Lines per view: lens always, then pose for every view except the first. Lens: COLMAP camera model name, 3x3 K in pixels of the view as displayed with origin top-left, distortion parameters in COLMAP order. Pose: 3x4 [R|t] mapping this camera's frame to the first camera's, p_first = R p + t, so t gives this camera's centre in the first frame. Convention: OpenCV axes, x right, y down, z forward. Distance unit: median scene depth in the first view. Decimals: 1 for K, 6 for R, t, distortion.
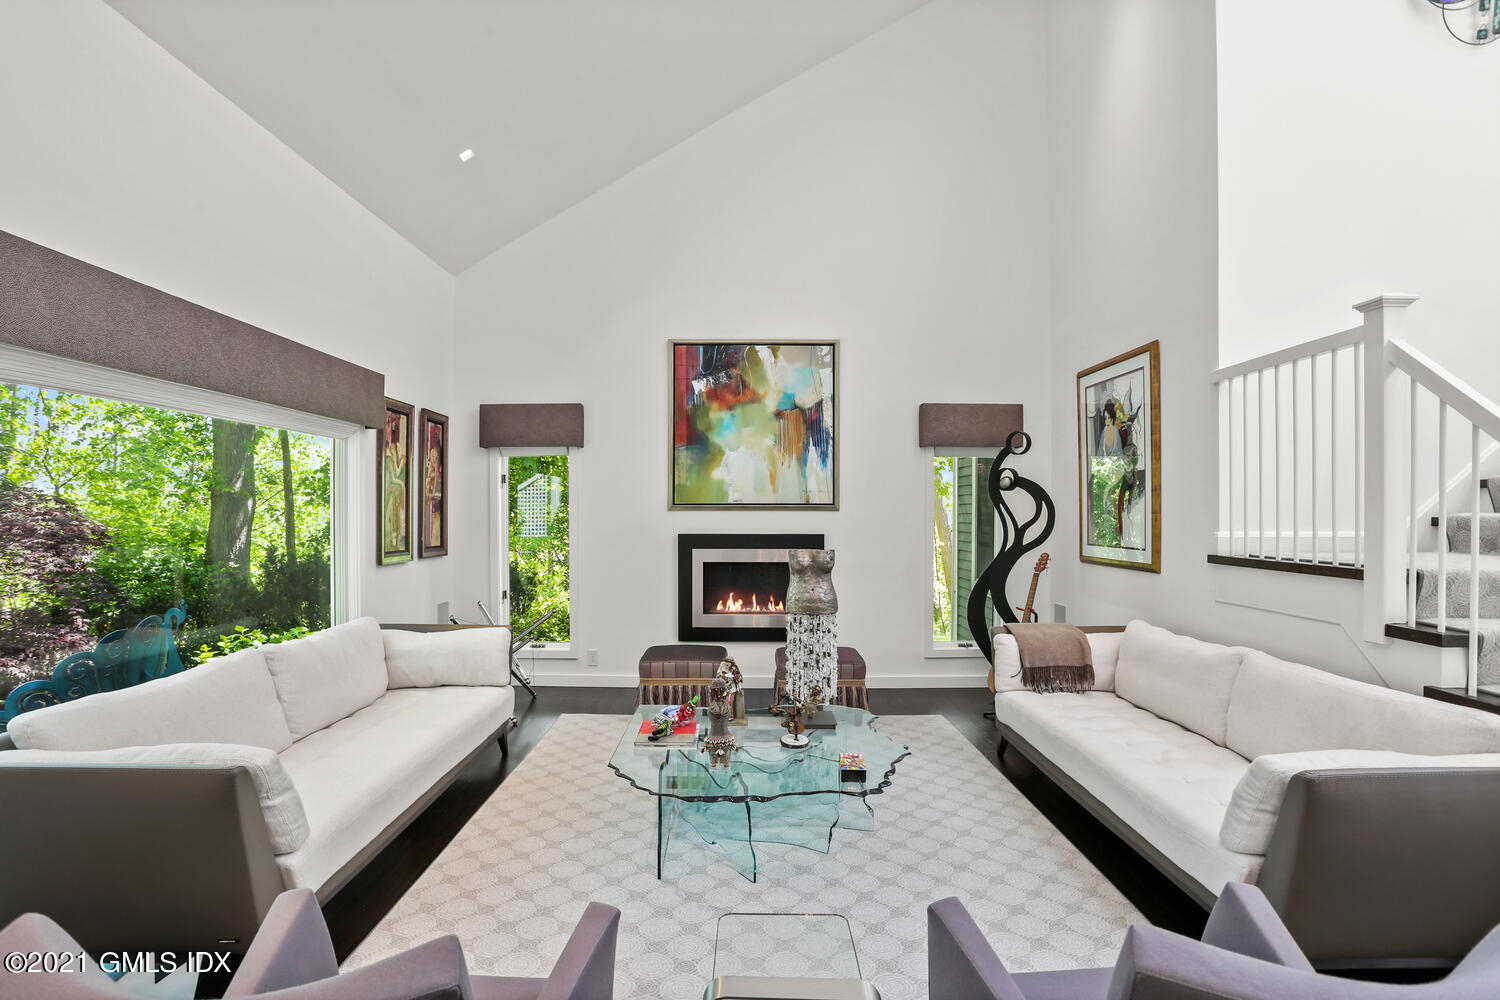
lens RADIAL K [[747.8, 0, 740.4], [0, 747.8, 510.7], [0, 0, 1]] dist [-0.045213, 0.003423]
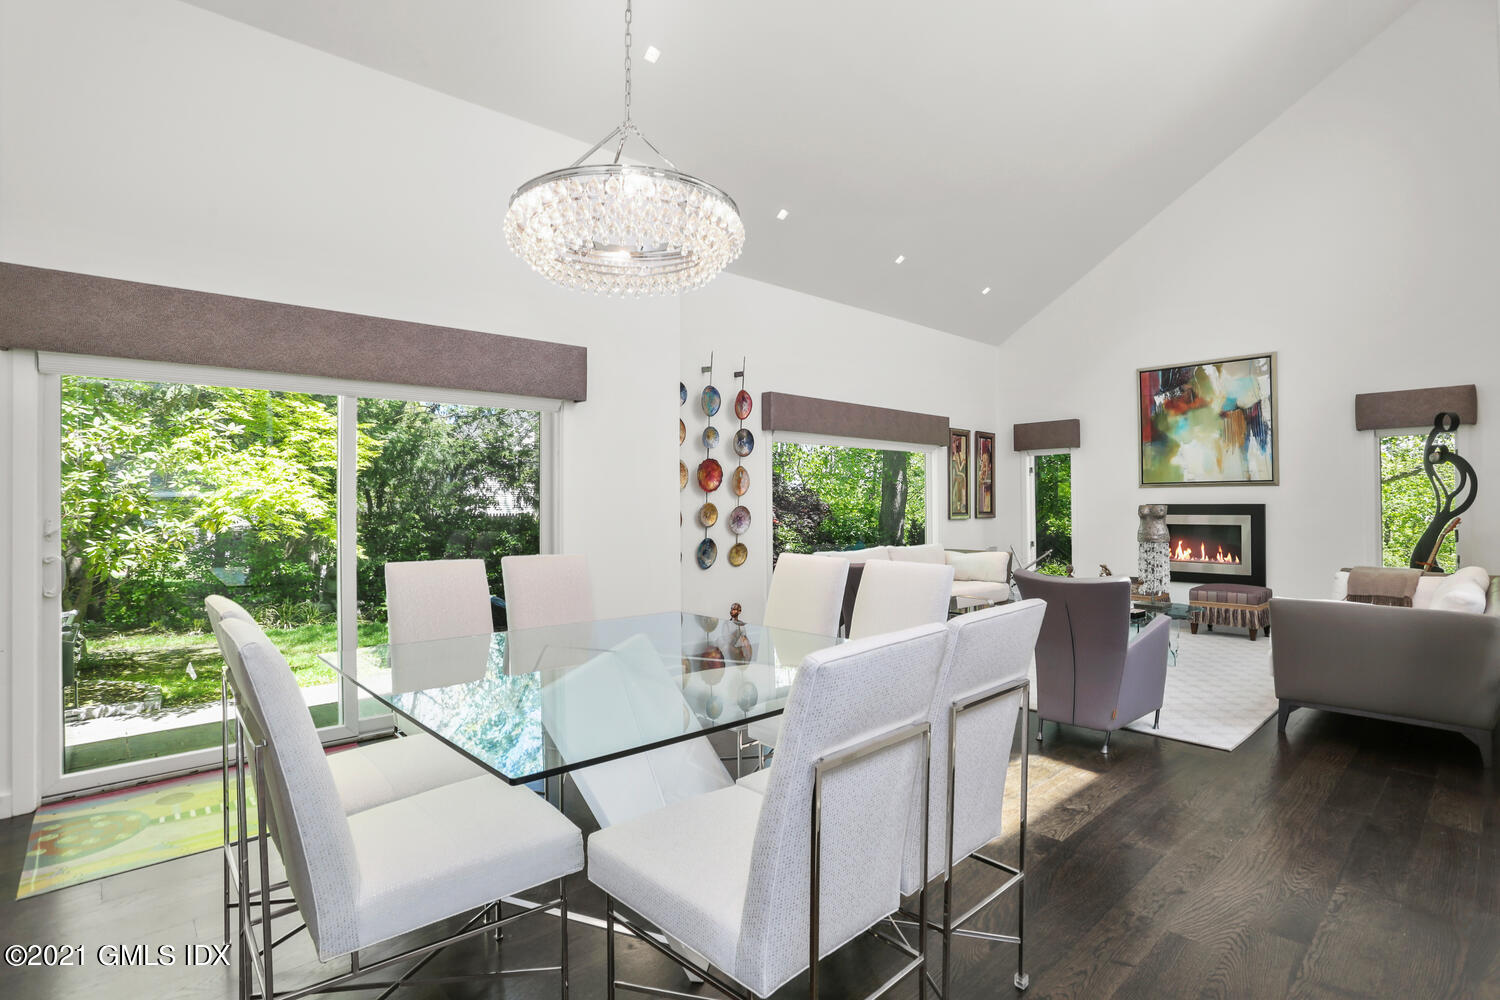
lens RADIAL K [[747.8, 0, 745.2], [0, 747.8, 496.5], [0, 0, 1]] dist [-0.045213, 0.003423]
pose [[0.680291, -0.011731, -0.732848, 0.431779], [0.007117, 0.999930, -0.009400, 0.024211], [0.732908, 0.001179, 0.680327, -0.522996]]
